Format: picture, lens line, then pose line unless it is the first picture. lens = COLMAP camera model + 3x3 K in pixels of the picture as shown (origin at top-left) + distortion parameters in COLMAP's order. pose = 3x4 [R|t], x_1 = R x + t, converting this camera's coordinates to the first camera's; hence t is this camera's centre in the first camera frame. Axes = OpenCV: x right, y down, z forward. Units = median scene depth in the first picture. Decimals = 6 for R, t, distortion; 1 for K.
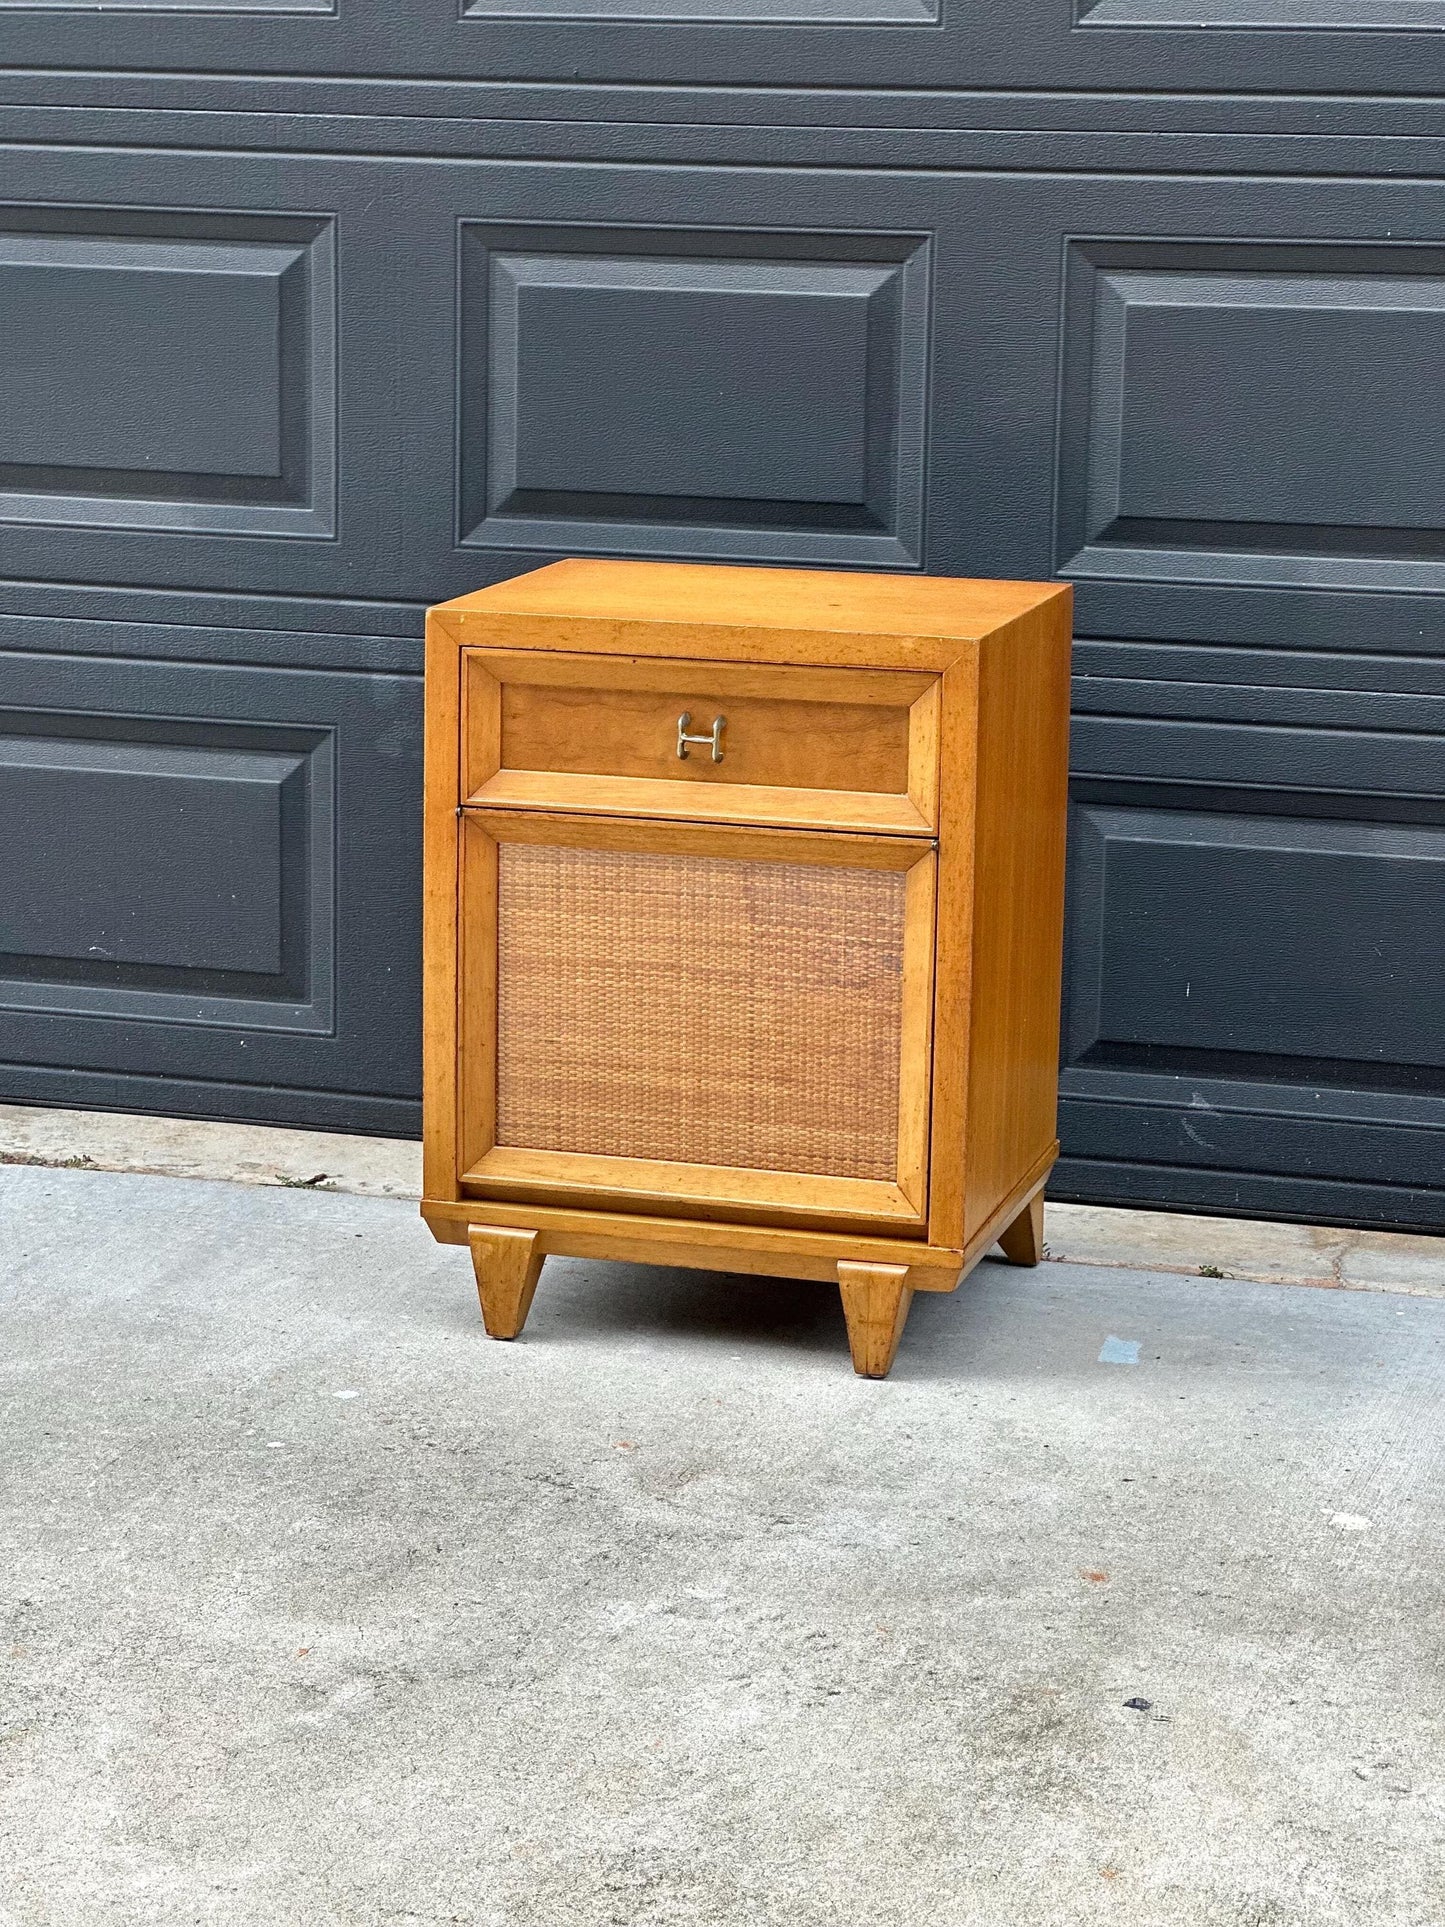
lens RADIAL K [[4318.5, 0, 719.6], [0, 4318.5, 1005.1], [0, 0, 1]] dist [0.161852, 0.000000]
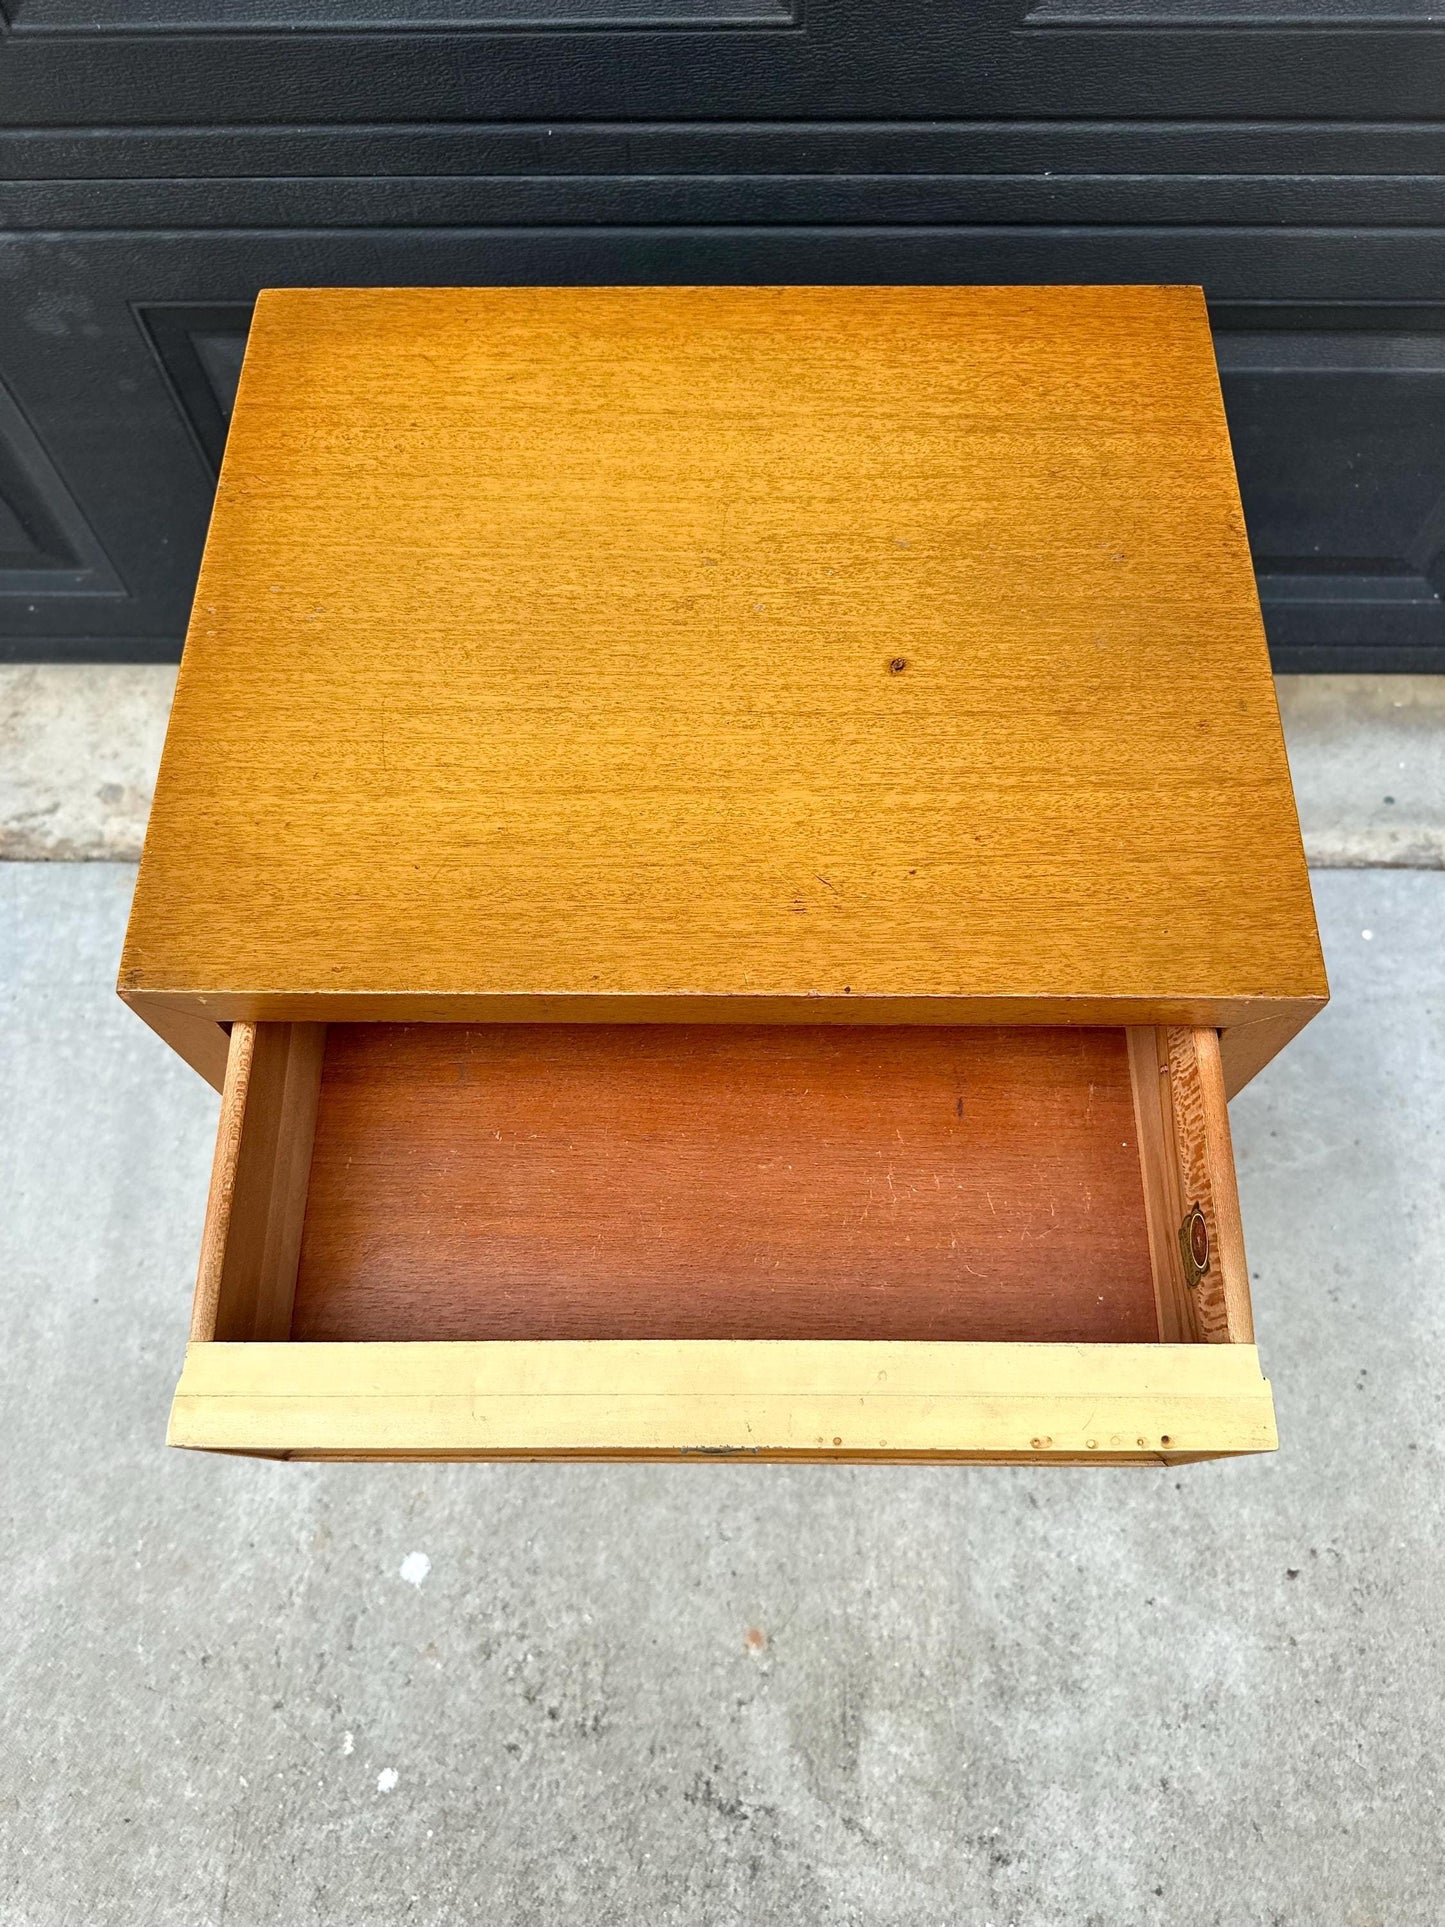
lens RADIAL K [[1390.6, 0, 719.6], [0, 1390.6, 985.0], [0, 0, 1]] dist [0.015135, -0.028624]
pose [[0.963842, -0.254959, 0.077491, -0.016039], [0.088196, 0.579630, 0.810093, -0.207520], [-0.251456, -0.773967, 0.581158, 0.888787]]
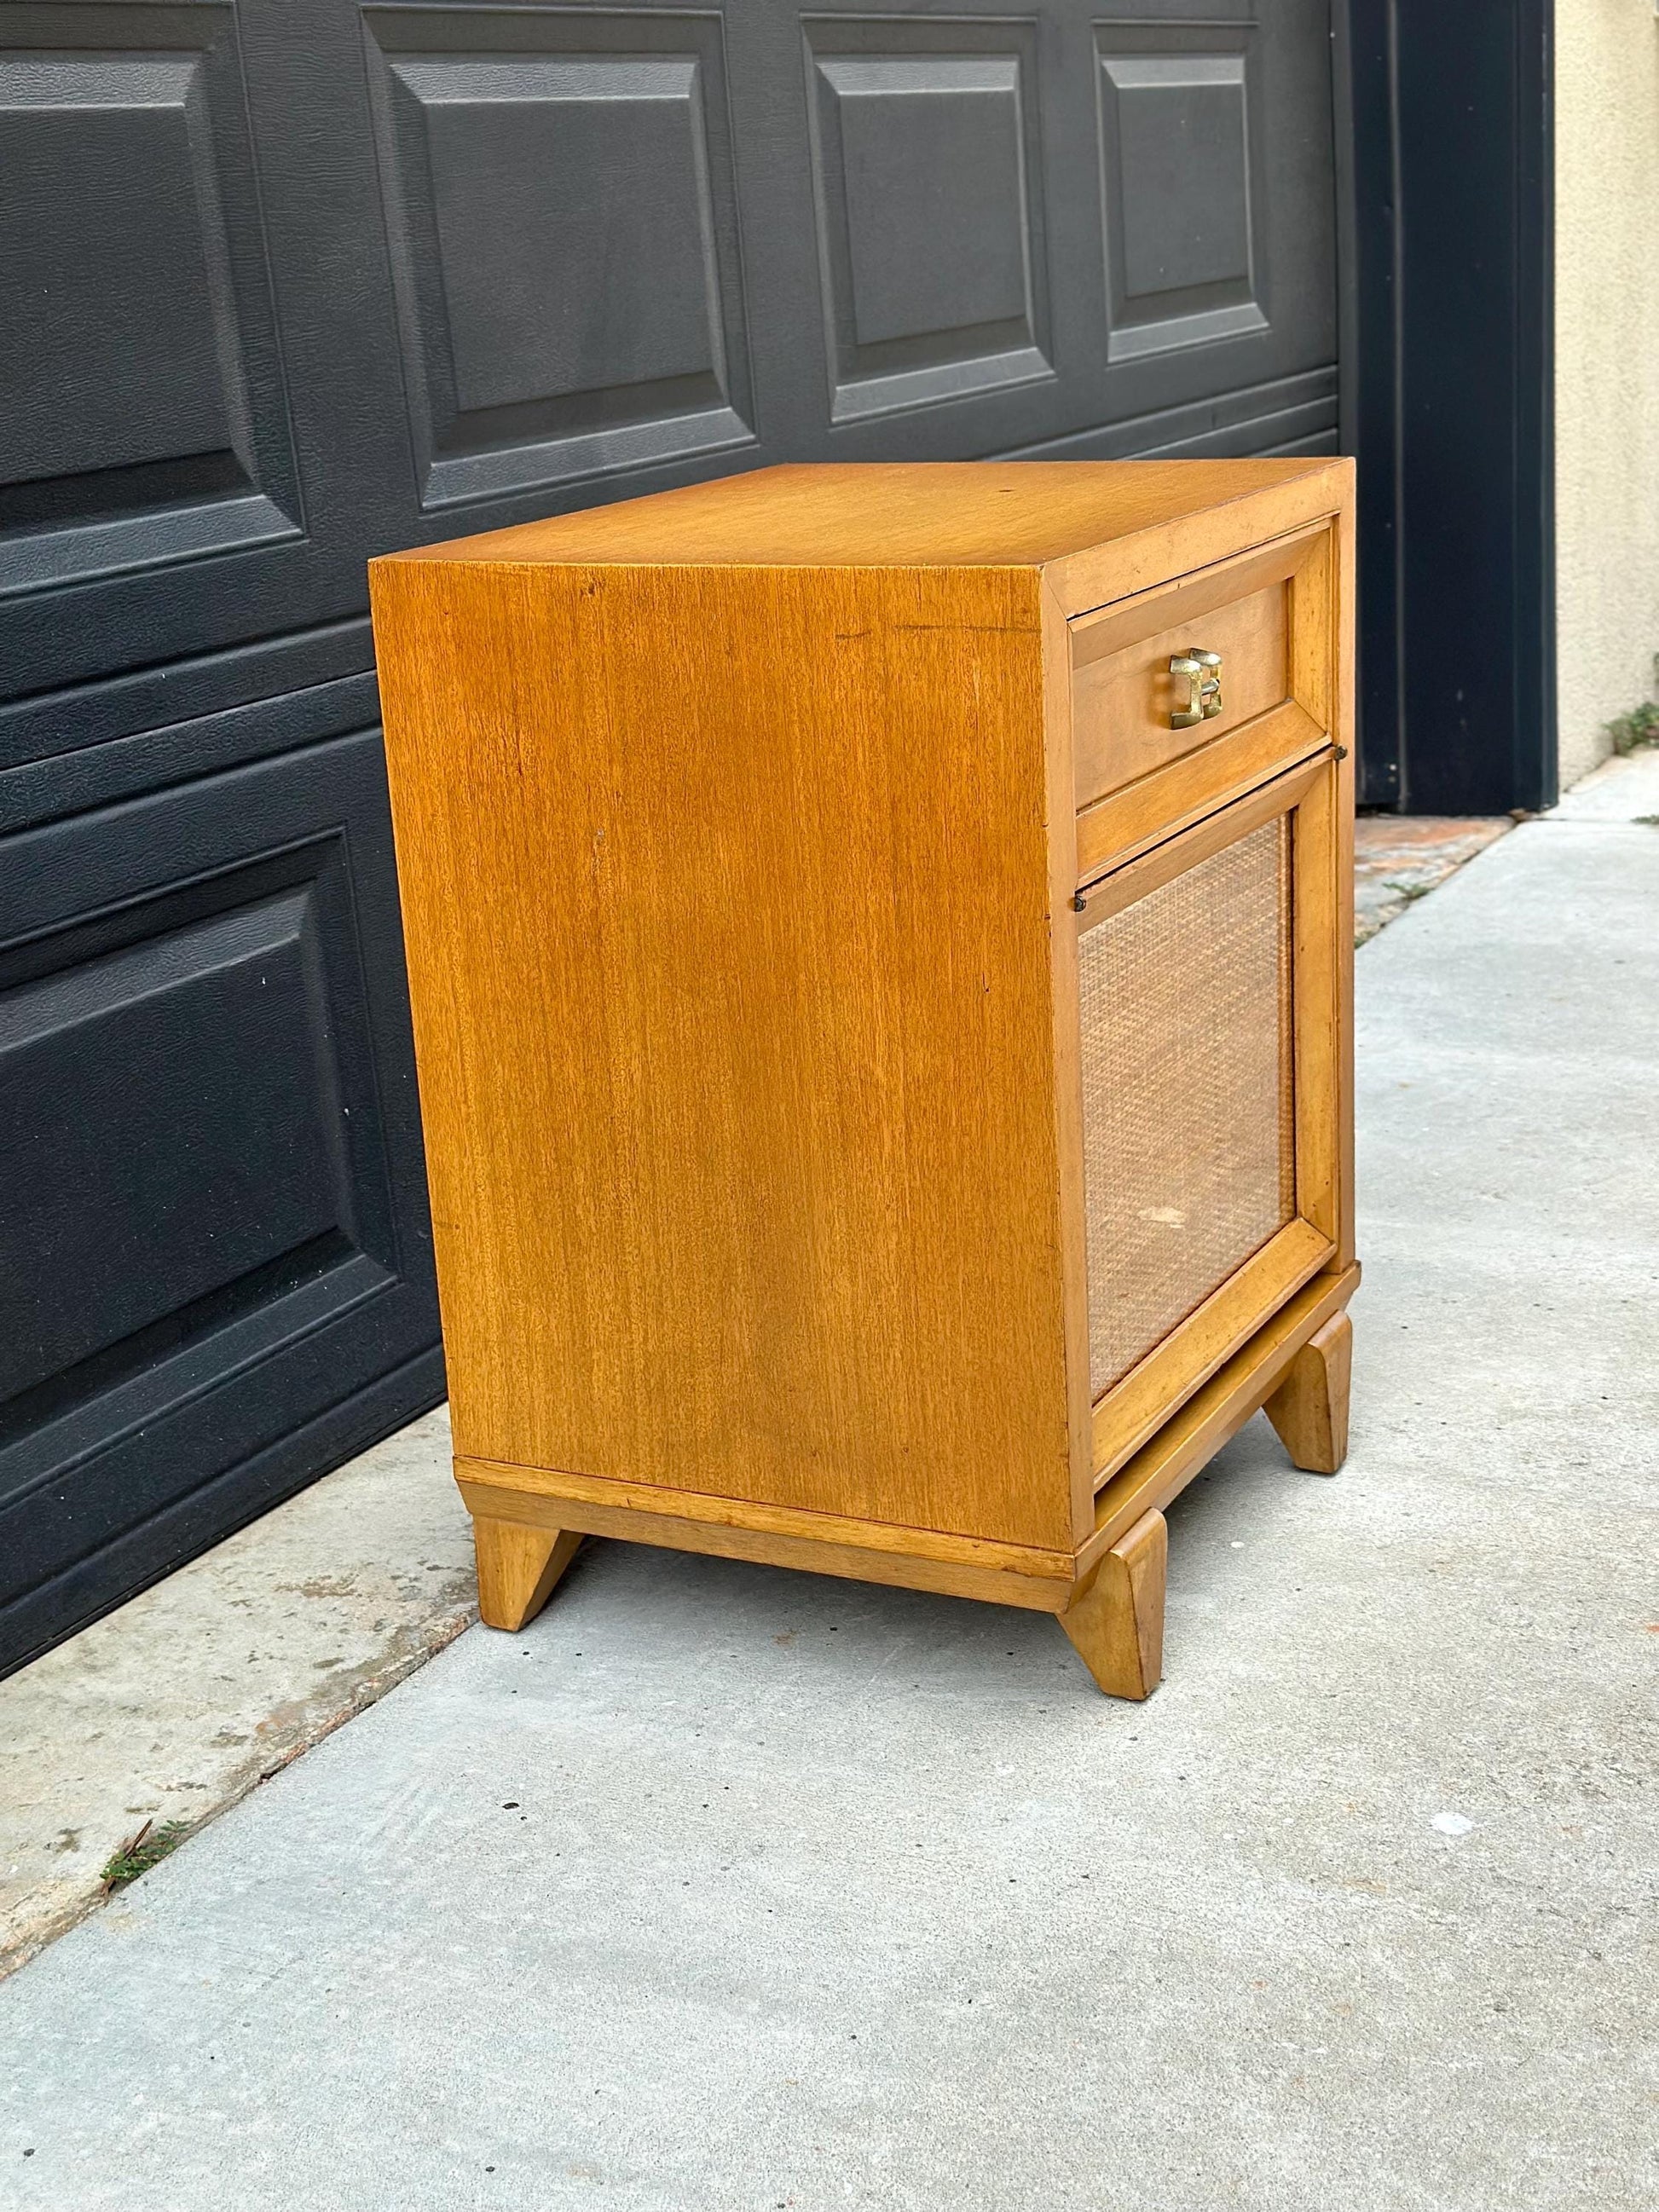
lens RADIAL K [[3113.6, 0, 859.0], [0, 3113.6, 1120.5], [0, 0, 1]] dist [0.171648, 0.000000]
pose [[0.181495, -0.313367, 0.932127, -0.474131], [0.268541, 0.927636, 0.259570, -0.136375], [-0.946015, 0.203203, 0.252514, 0.925921]]
